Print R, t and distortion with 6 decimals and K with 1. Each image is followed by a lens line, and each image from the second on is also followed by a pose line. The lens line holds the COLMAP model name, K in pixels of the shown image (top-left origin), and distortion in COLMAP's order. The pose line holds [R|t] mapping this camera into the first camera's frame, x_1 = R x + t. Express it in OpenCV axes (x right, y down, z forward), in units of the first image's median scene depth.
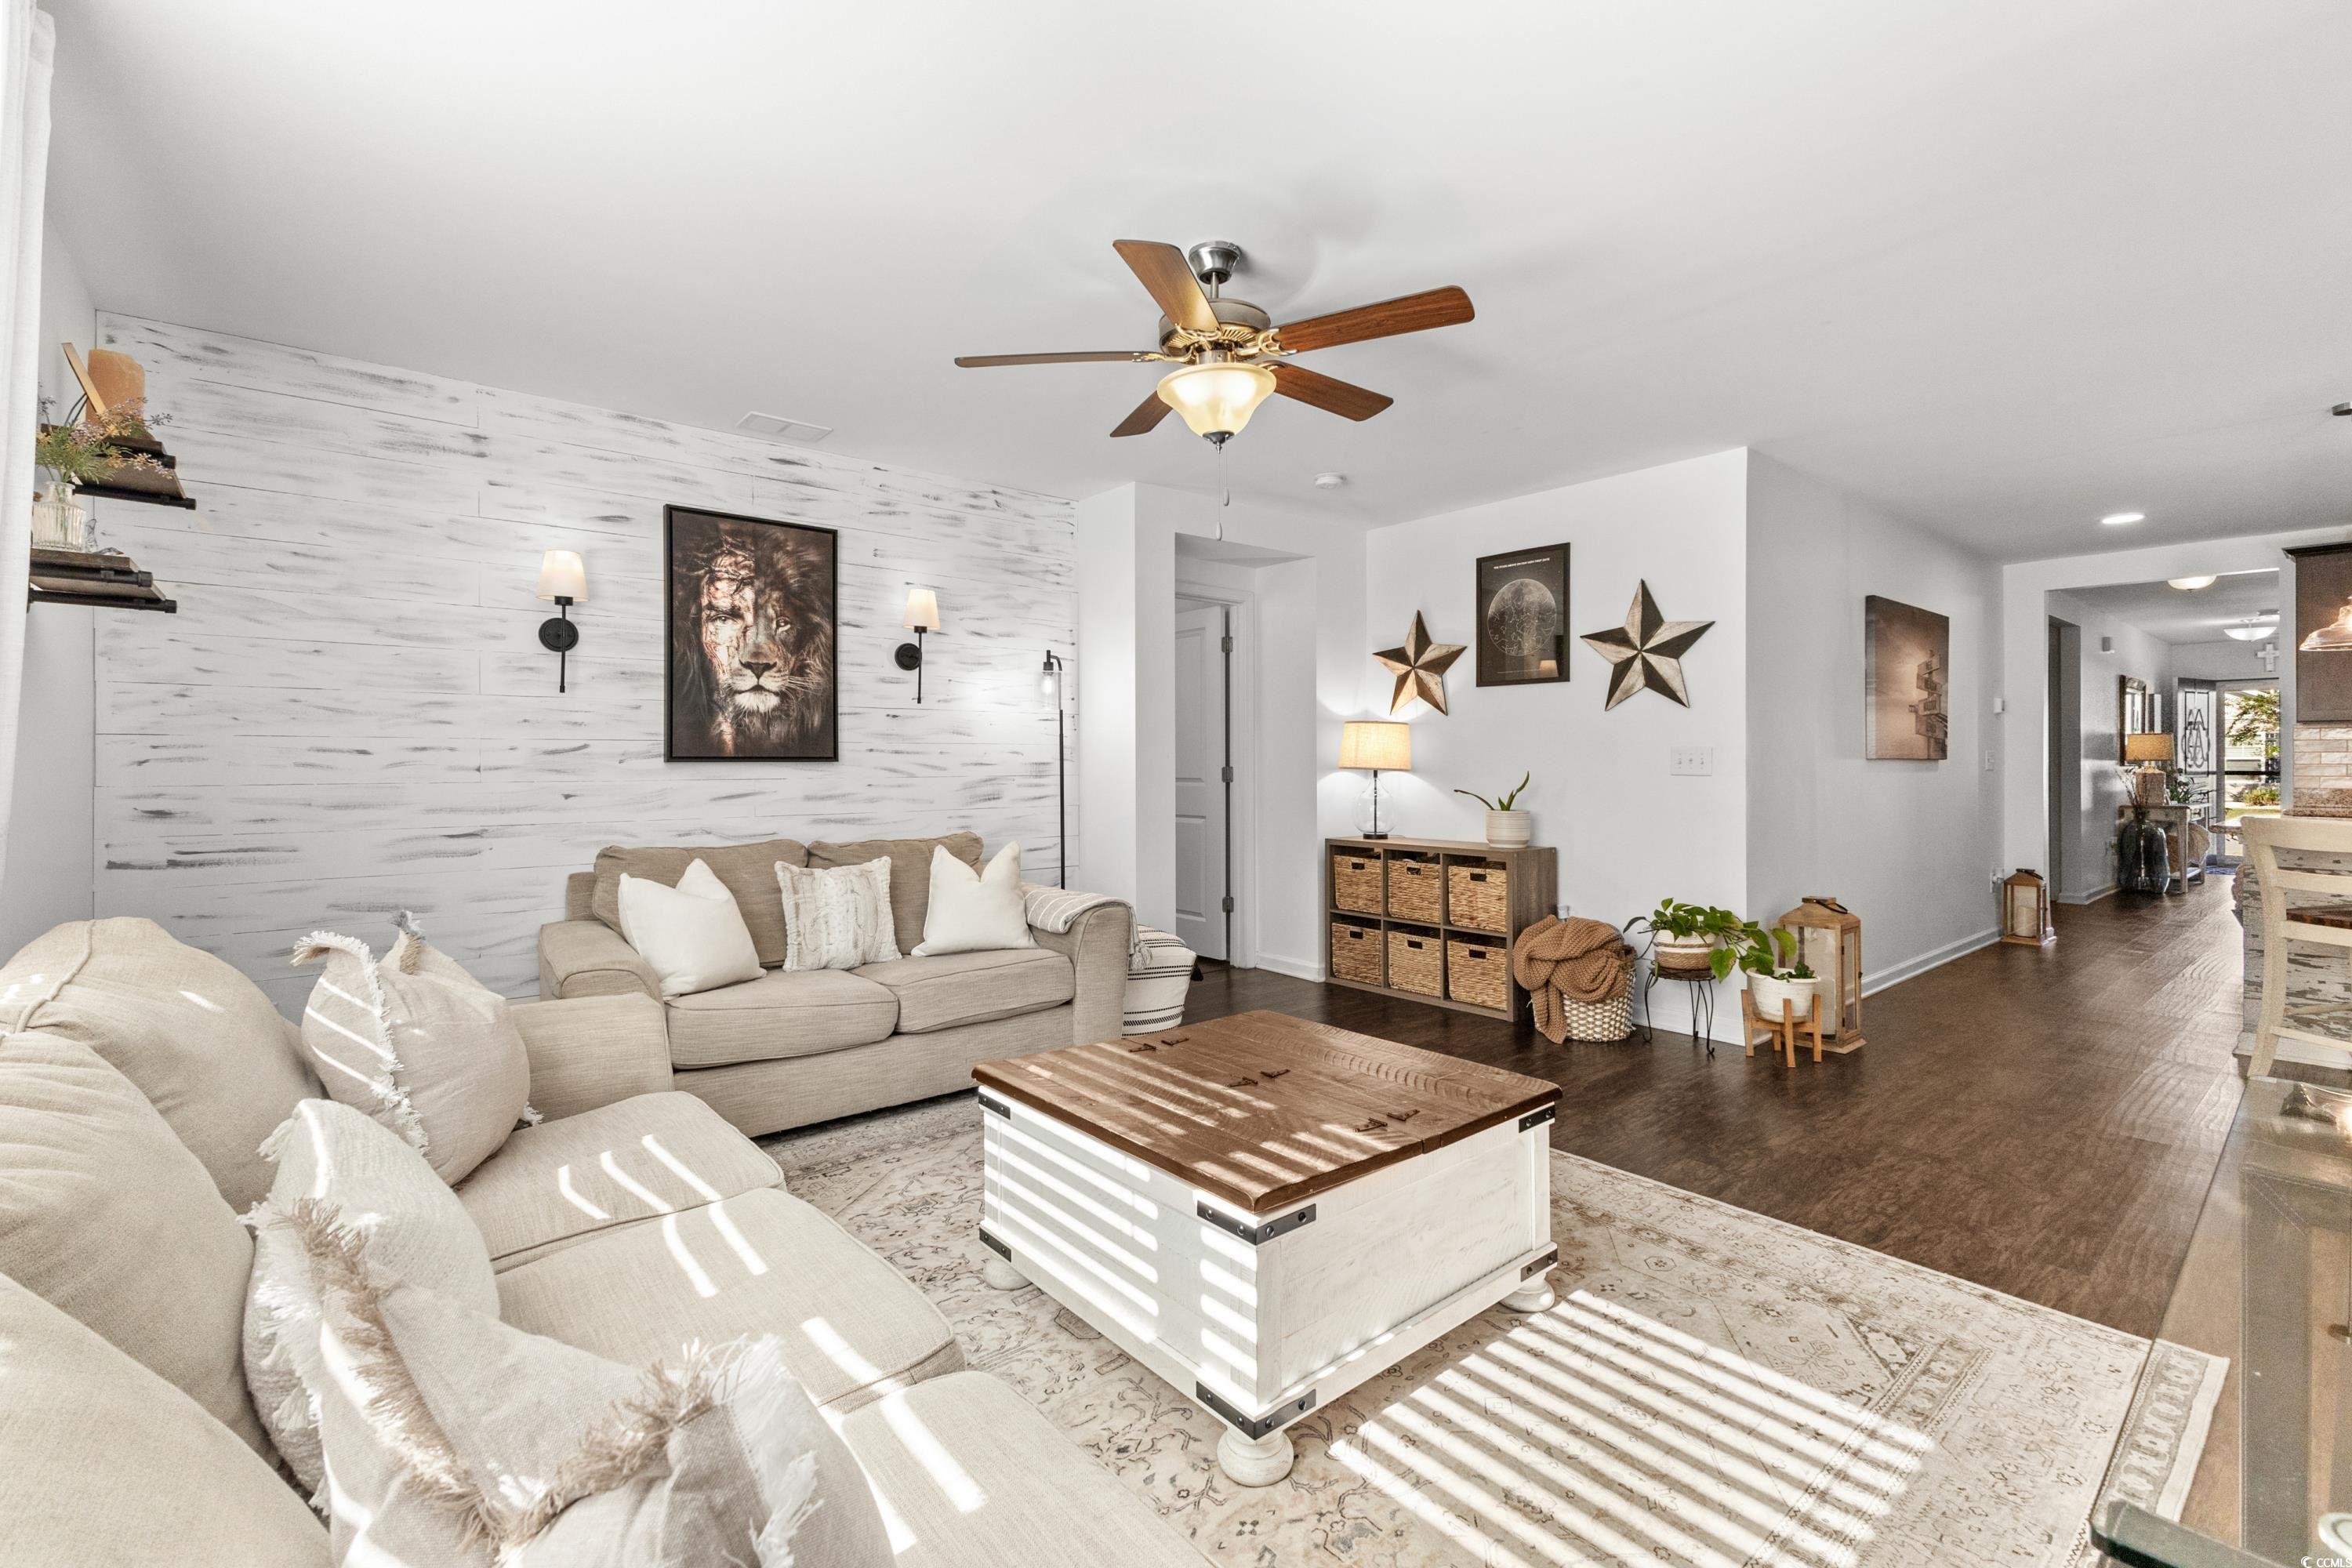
lens RADIAL K [[1031.4, 0, 1198.2], [0, 1031.4, 766.2], [0, 0, 1]] dist [0.011059, -0.001409]
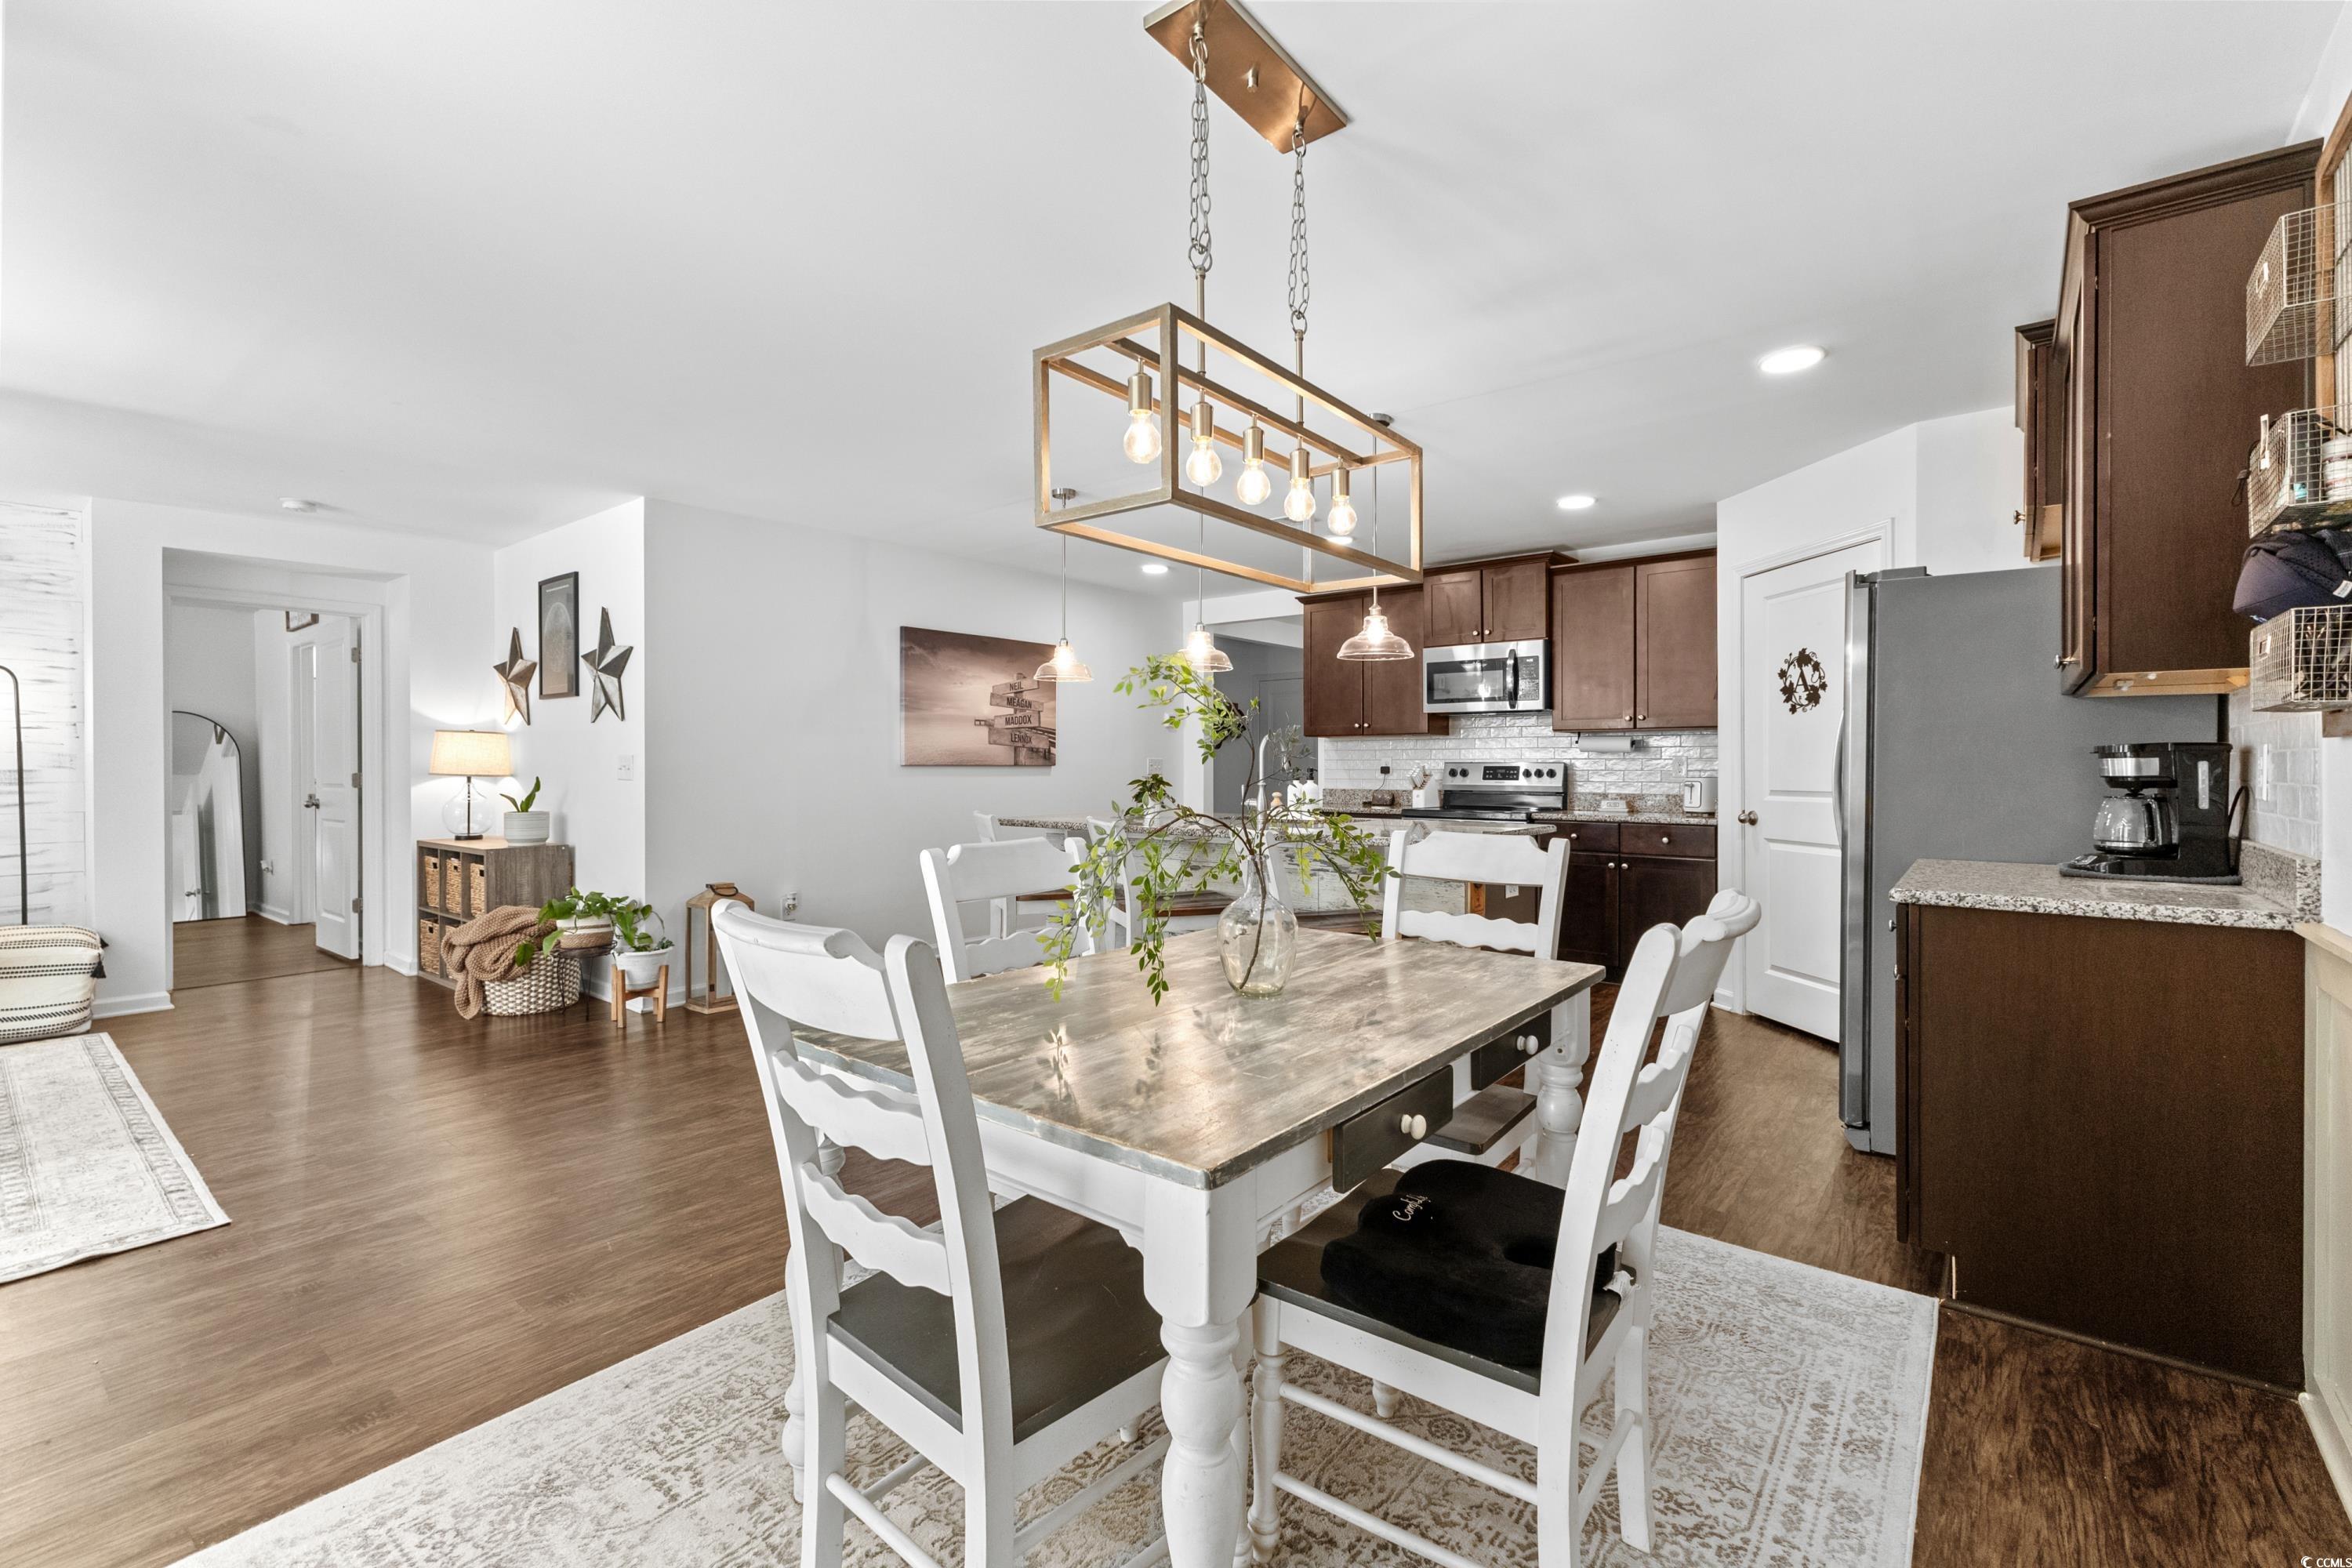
lens RADIAL K [[1031.4, 0, 1191.5], [0, 1031.4, 761.3], [0, 0, 1]] dist [0.011059, -0.001409]
pose [[0.980033, 0.000617, 0.198835, 0.755991], [0.000823, 0.999974, -0.007160, -0.003161], [-0.198834, 0.007180, 0.980007, -0.222889]]
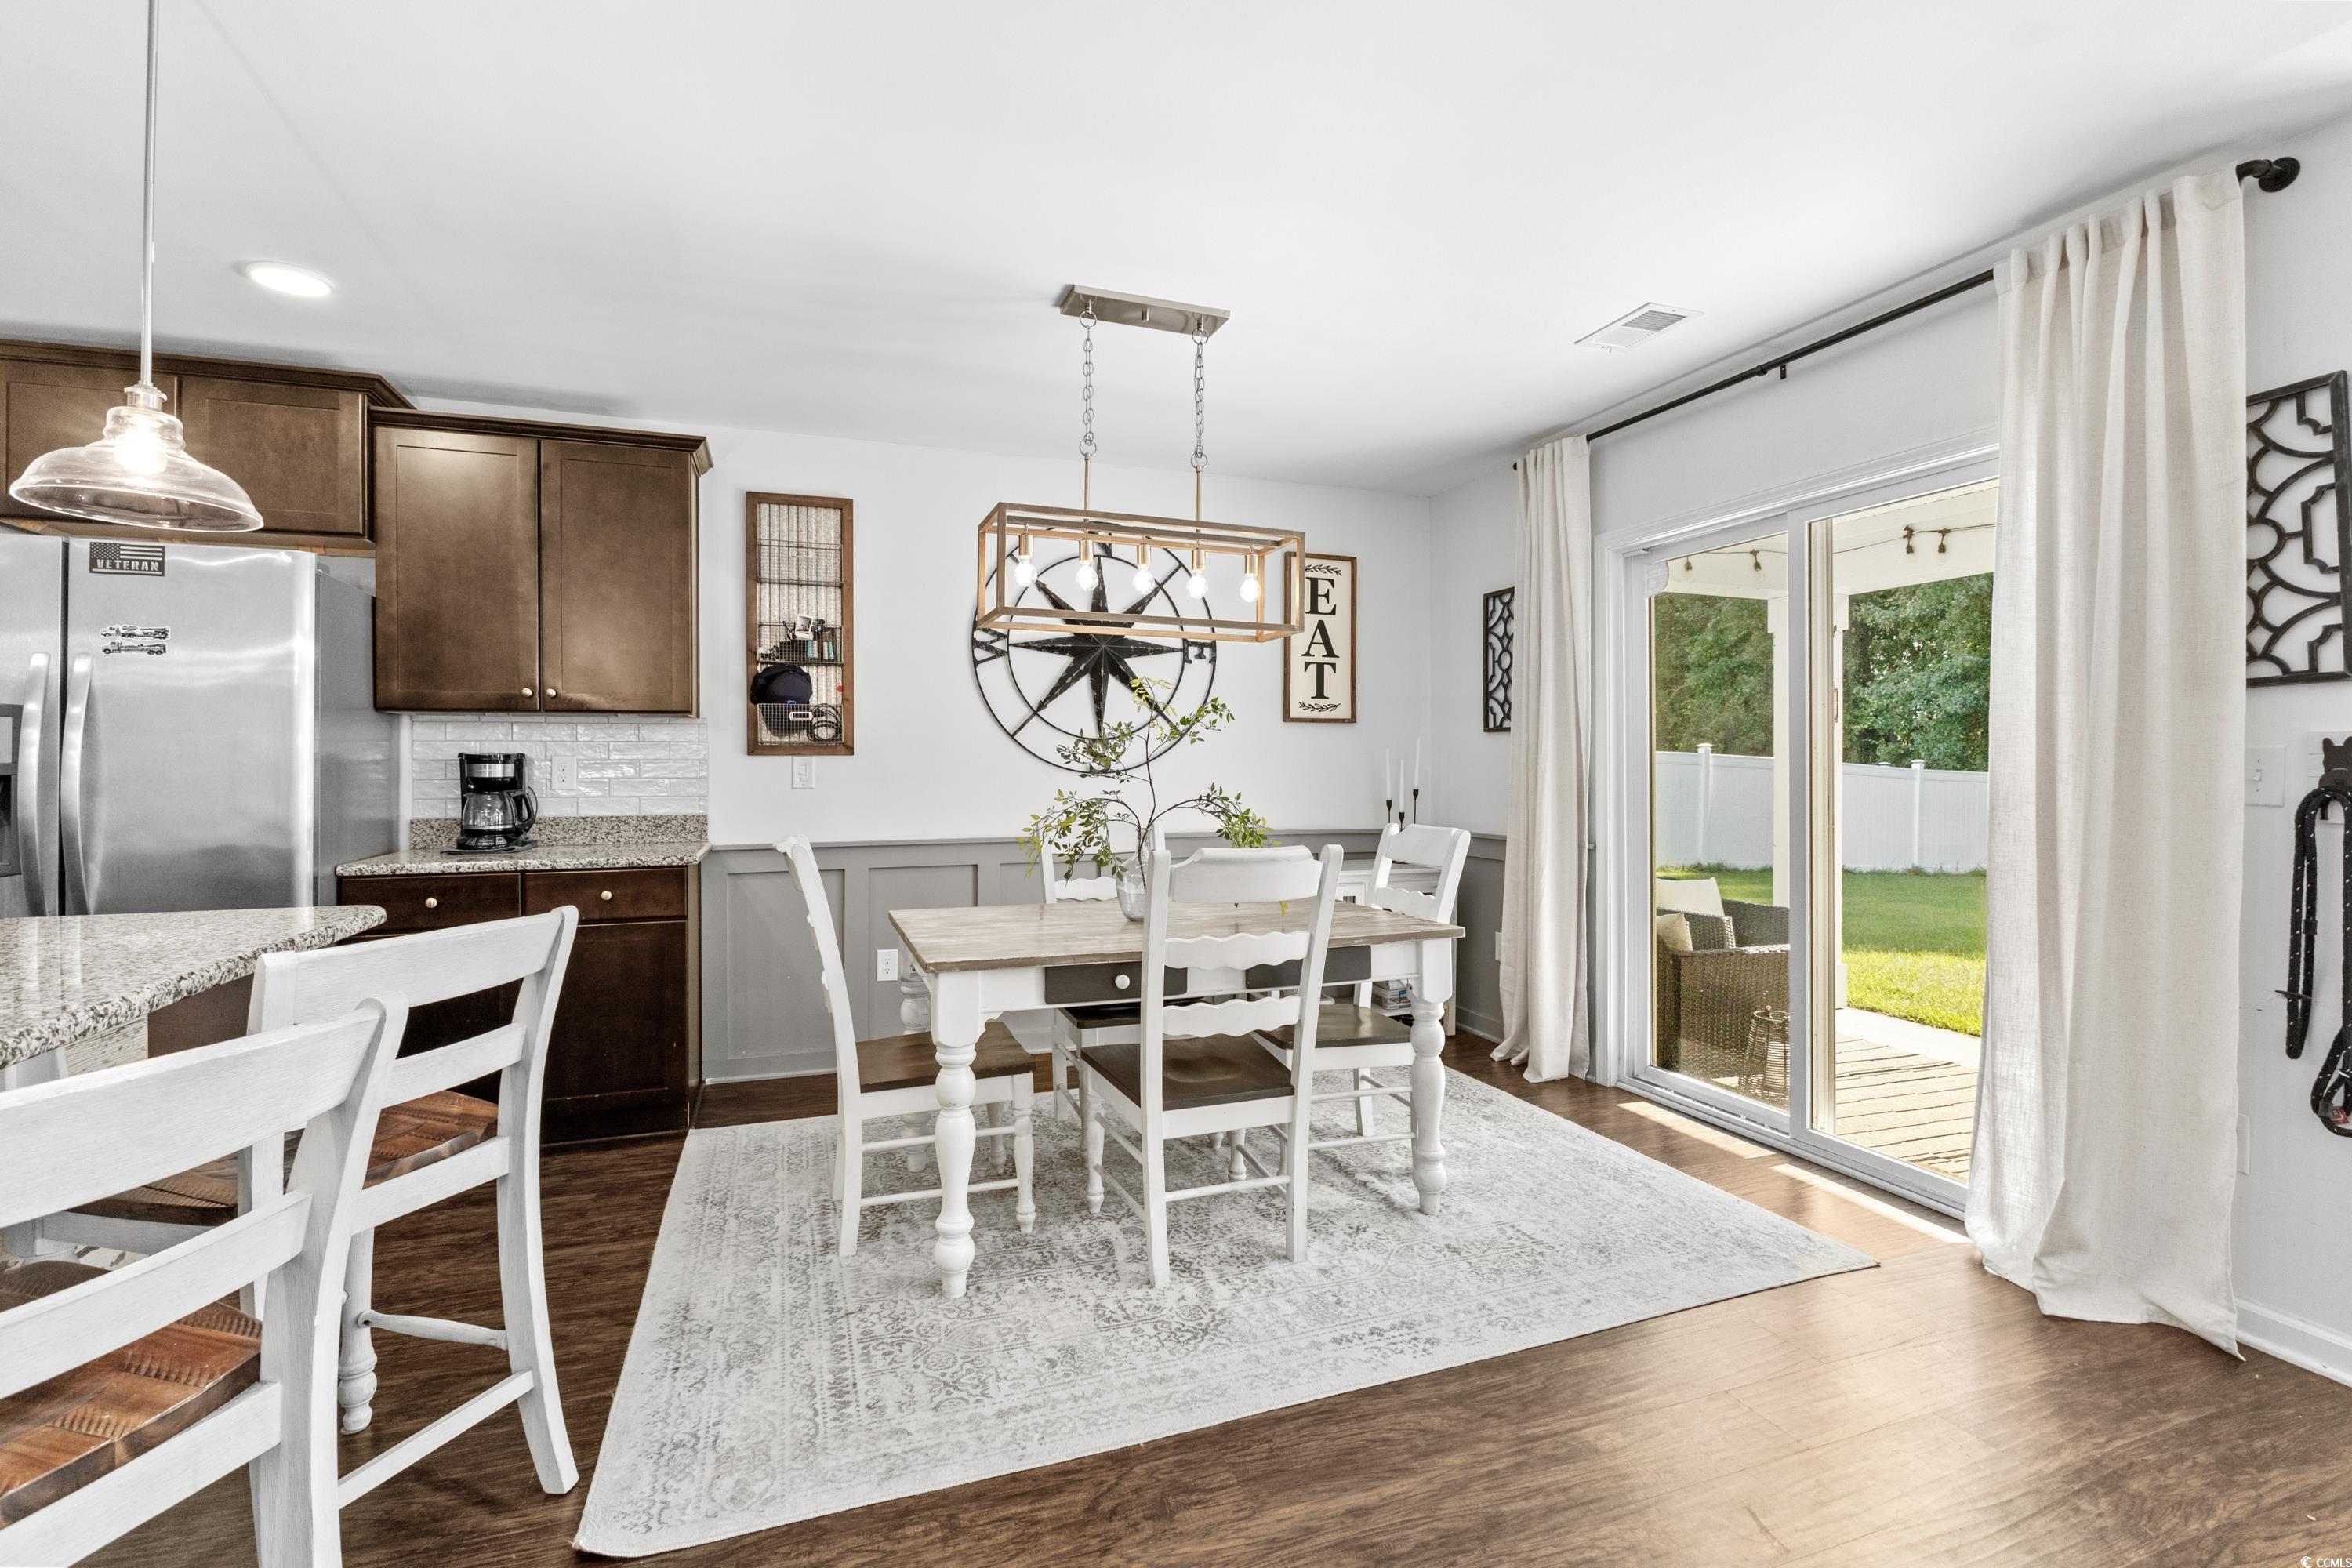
lens RADIAL K [[1078.3, 0, 1188.0], [0, 1078.3, 778.1], [0, 0, 1]] dist [-0.000170, 0.001255]
pose [[-0.941448, -0.004210, 0.337131, 0.631686], [0.002346, 0.999816, 0.019037, -0.010988], [-0.337149, 0.018713, -0.941265, 0.696629]]
